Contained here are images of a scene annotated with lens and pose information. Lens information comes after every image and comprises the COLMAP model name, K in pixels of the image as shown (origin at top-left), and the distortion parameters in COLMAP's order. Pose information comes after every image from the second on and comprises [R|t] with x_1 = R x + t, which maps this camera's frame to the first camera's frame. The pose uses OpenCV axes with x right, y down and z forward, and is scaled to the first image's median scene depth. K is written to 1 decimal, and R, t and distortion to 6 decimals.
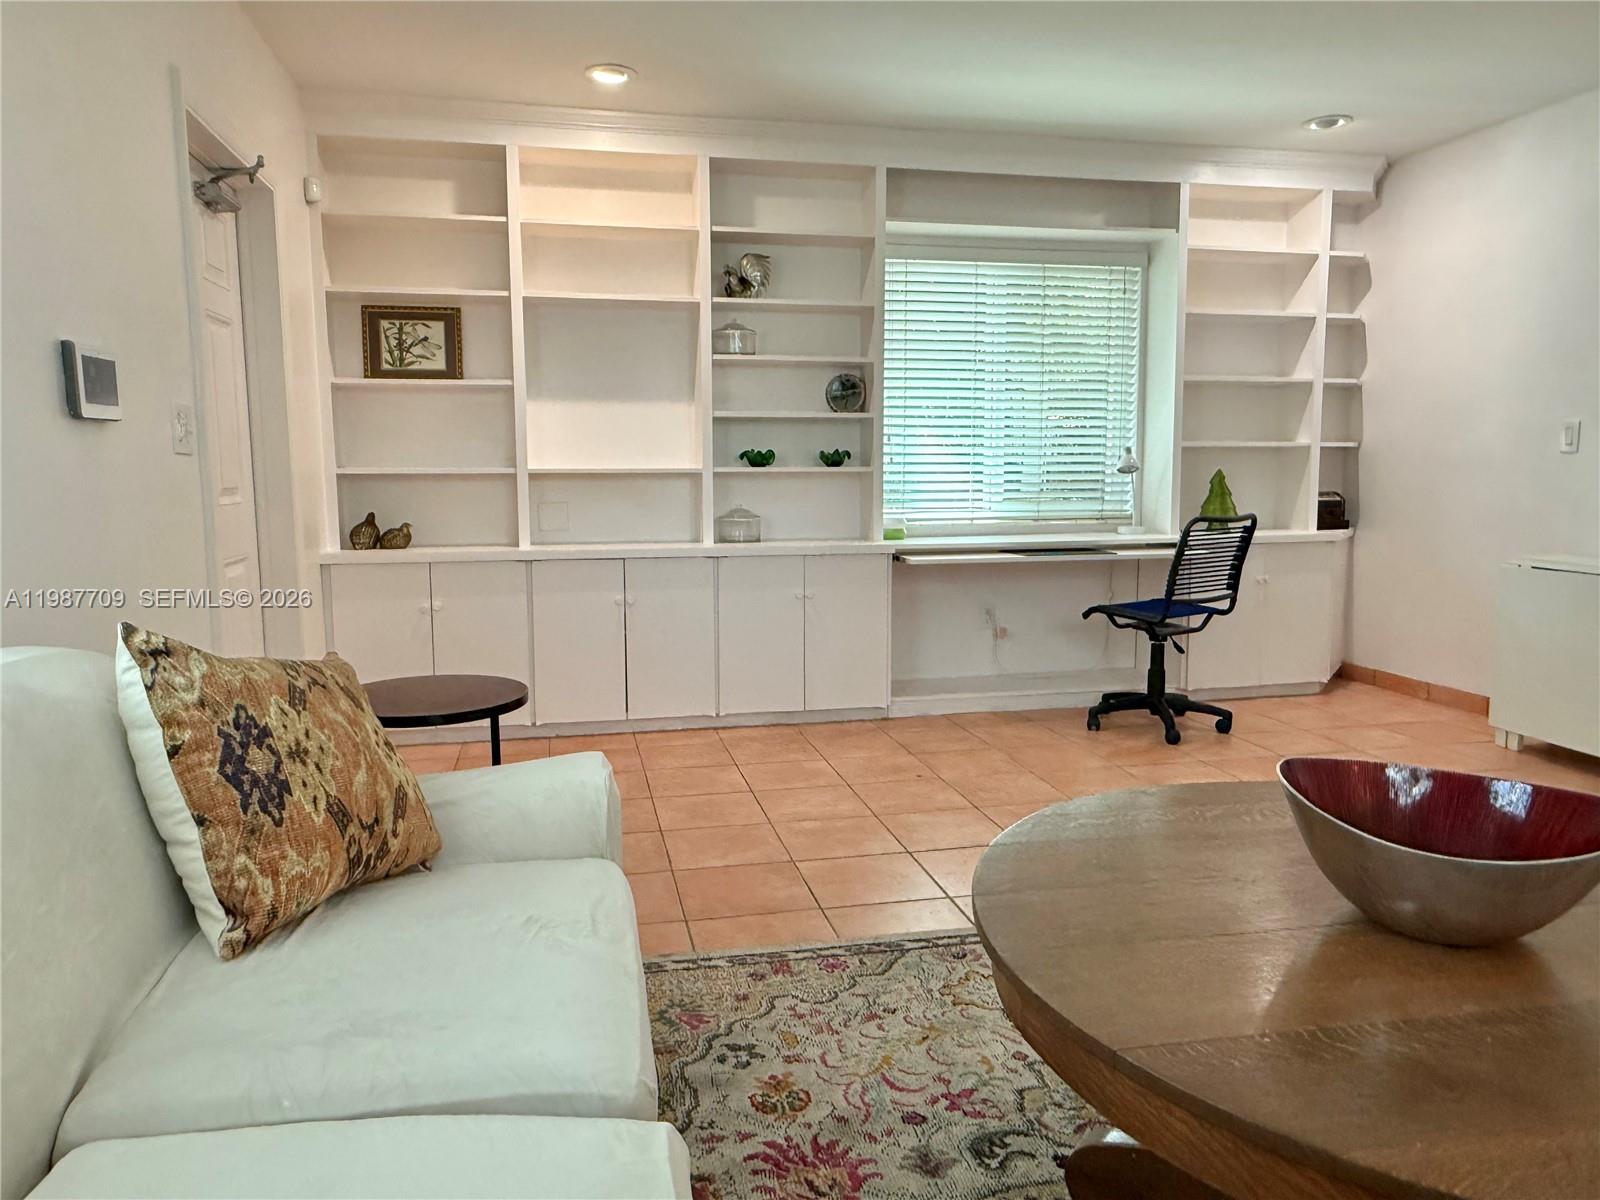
lens RADIAL K [[1080.7, 0, 797.4], [0, 1080.7, 607.8], [0, 0, 1]] dist [-0.024550, 0.001125]
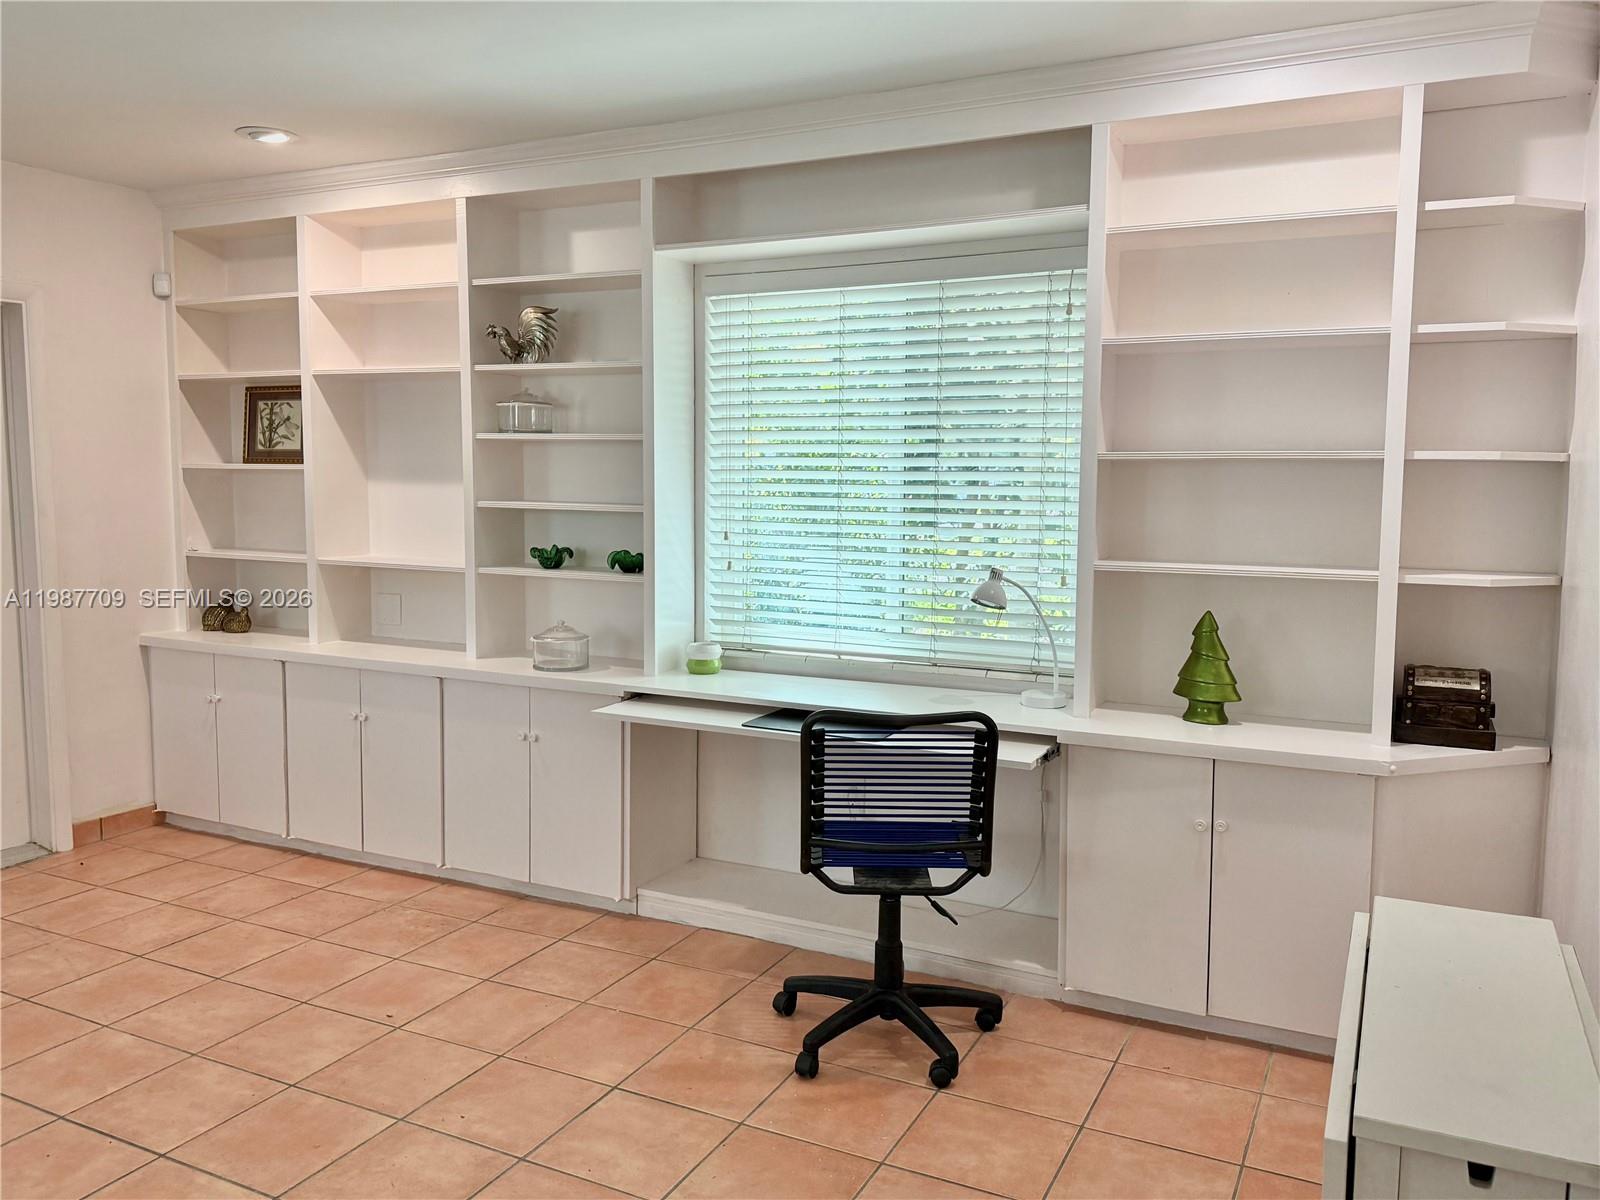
lens RADIAL K [[1227.8, 0, 802.2], [0, 1227.8, 589.0], [0, 0, 1]] dist [0.008983, -0.004748]
pose [[0.786205, 0.069474, -0.614048, 0.713566], [-0.095502, 0.995382, -0.009659, -0.131636], [0.610541, 0.066236, 0.789210, 0.421162]]
